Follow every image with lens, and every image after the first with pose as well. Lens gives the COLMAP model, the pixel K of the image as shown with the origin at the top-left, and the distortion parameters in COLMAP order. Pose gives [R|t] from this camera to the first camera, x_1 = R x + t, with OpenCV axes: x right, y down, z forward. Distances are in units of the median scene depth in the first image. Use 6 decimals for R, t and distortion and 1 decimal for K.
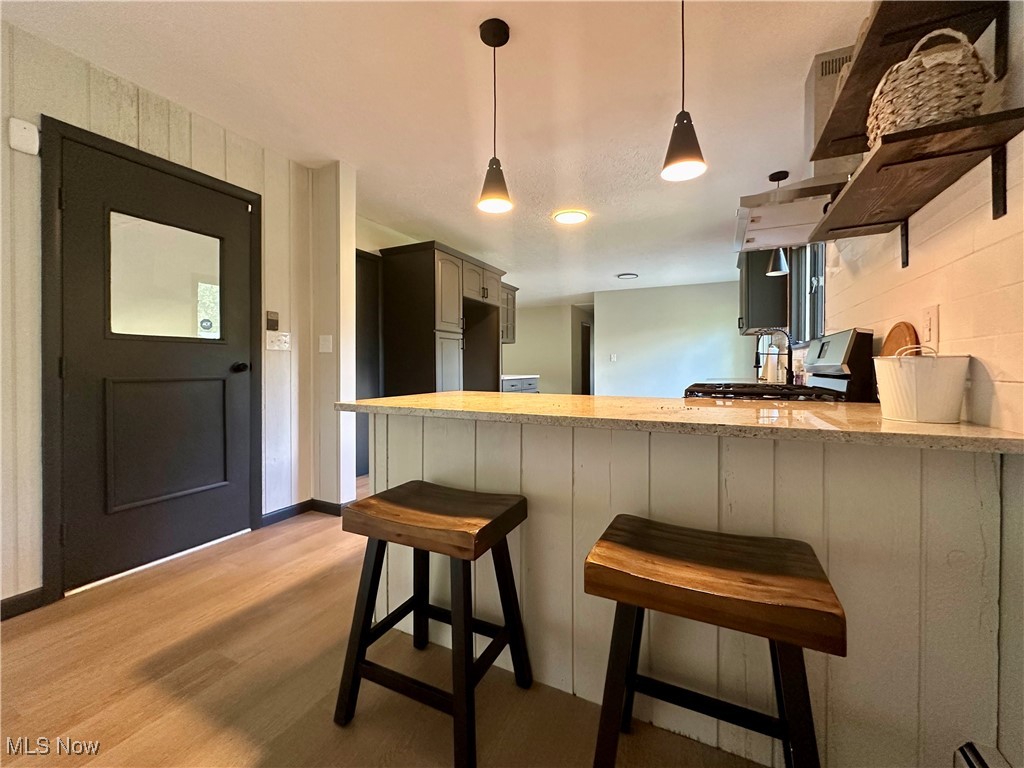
lens RADIAL K [[405.8, 0, 539.7], [0, 405.8, 366.2], [0, 0, 1]] dist [0.000861, 0.000056]
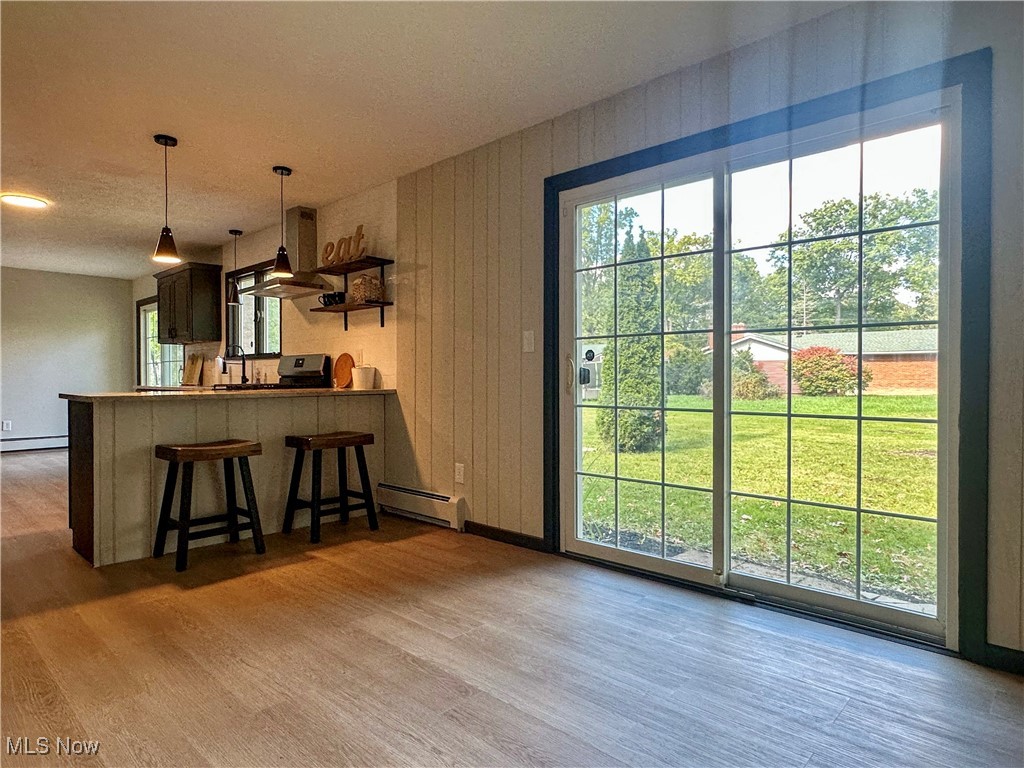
lens RADIAL K [[620.1, 0, 512.0], [0, 620.1, 384.0], [0, 0, 1]] dist [0.002179, -0.002124]
pose [[0.316993, -0.008692, 0.948388, -2.288192], [0.000715, 0.999960, 0.008926, 0.042339], [-0.948428, -0.002152, 0.316986, -1.111575]]
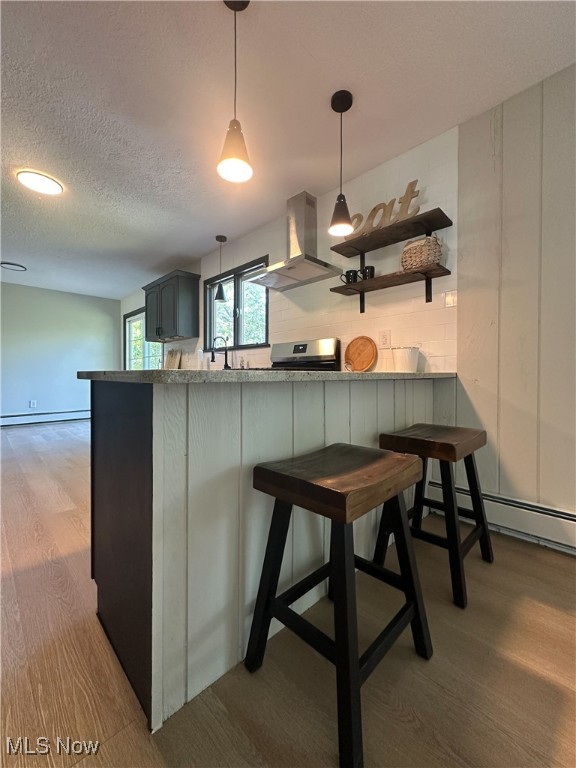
lens RADIAL K [[310.2, 0, 271.6], [0, 310.2, 377.3], [0, 0, 1]] dist [-0.000927, 0.000129]
pose [[0.364118, -0.004419, 0.931342, -0.942959], [-0.000410, 0.999988, 0.004905, 0.116072], [-0.931353, -0.002167, 0.364112, 0.817100]]
